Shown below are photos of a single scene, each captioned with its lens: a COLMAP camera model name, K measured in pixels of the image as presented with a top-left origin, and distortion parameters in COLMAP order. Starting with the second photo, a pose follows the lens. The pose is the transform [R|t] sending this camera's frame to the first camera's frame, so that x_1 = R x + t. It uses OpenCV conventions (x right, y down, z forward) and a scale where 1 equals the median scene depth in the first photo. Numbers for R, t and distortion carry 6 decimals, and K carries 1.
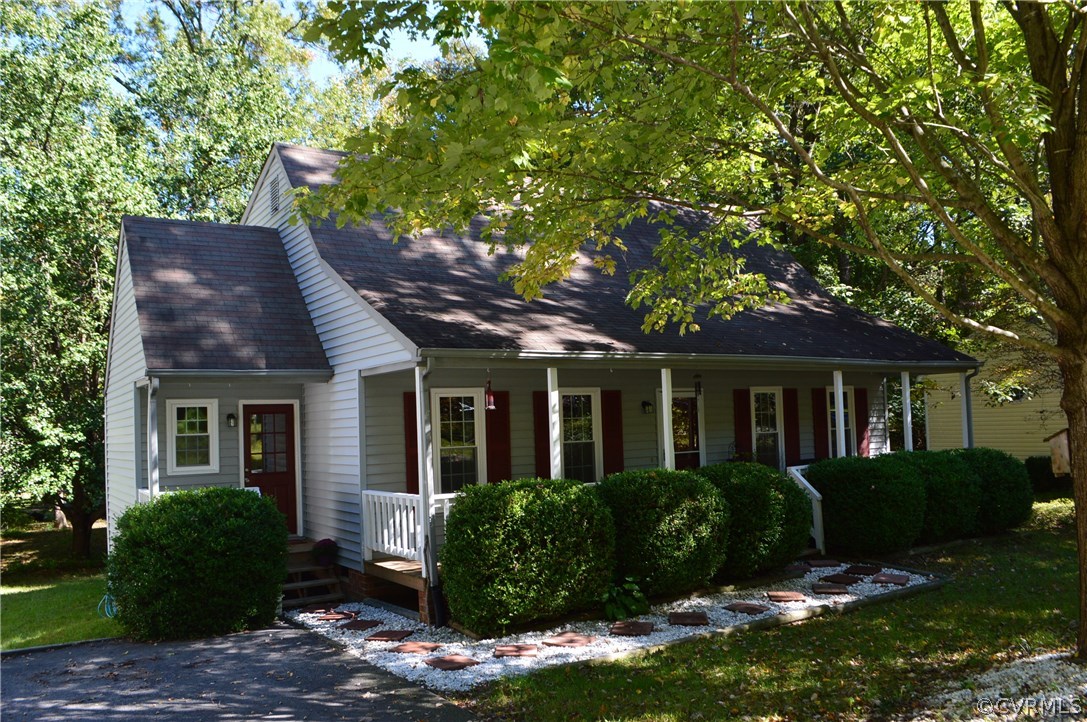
lens RADIAL K [[862.8, 0, 543.2], [0, 862.8, 376.5], [0, 0, 1]] dist [-0.088864, 0.002793]
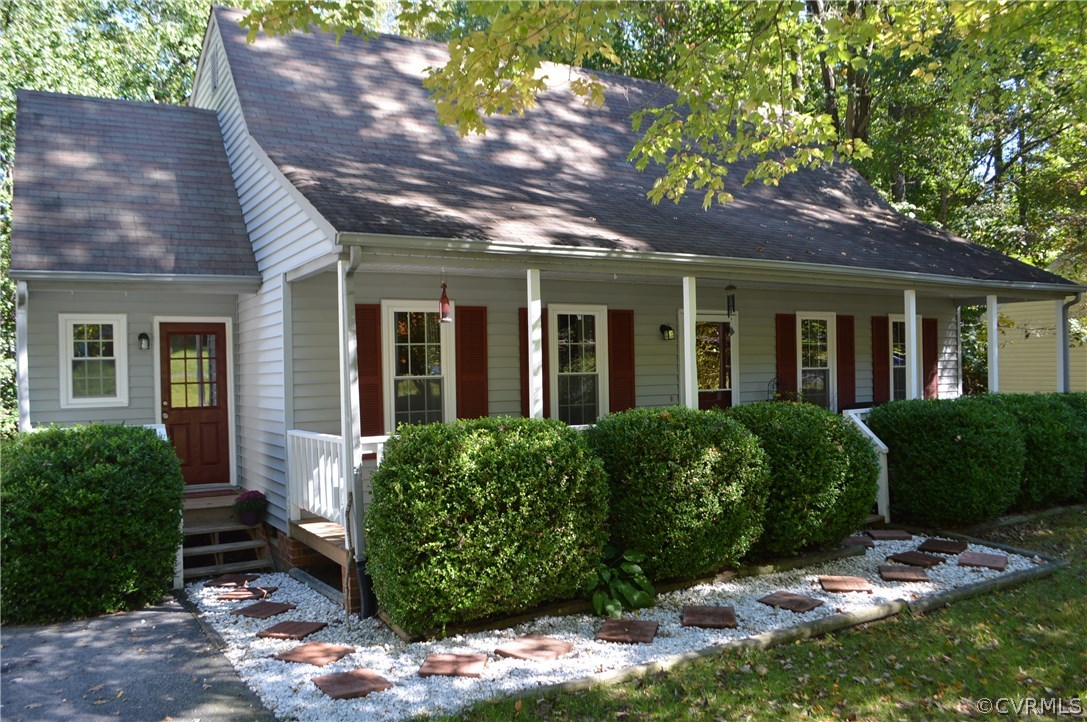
lens RADIAL K [[876.3, 0, 544.5], [0, 876.3, 382.2], [0, 0, 1]] dist [-0.084088, -0.000327]
pose [[0.999342, 0.014862, -0.033096, 0.044563], [-0.012474, 0.997382, 0.071230, 0.032023], [0.034068, -0.070771, 0.996911, 0.236428]]
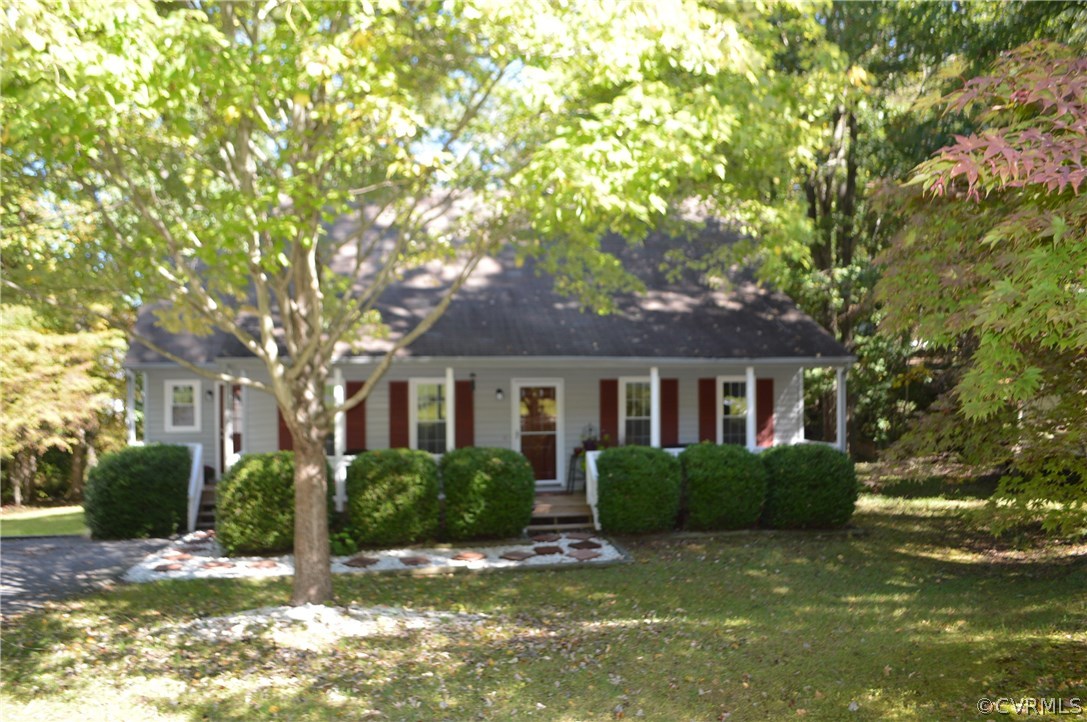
lens RADIAL K [[836.3, 0, 544.0], [0, 836.3, 361.1], [0, 0, 1]] dist [-0.078273, -0.000579]
pose [[0.930731, 0.020152, -0.365148, 0.747097], [-0.005187, 0.999108, 0.041919, -0.075332], [0.365667, -0.037122, 0.930005, -0.084507]]
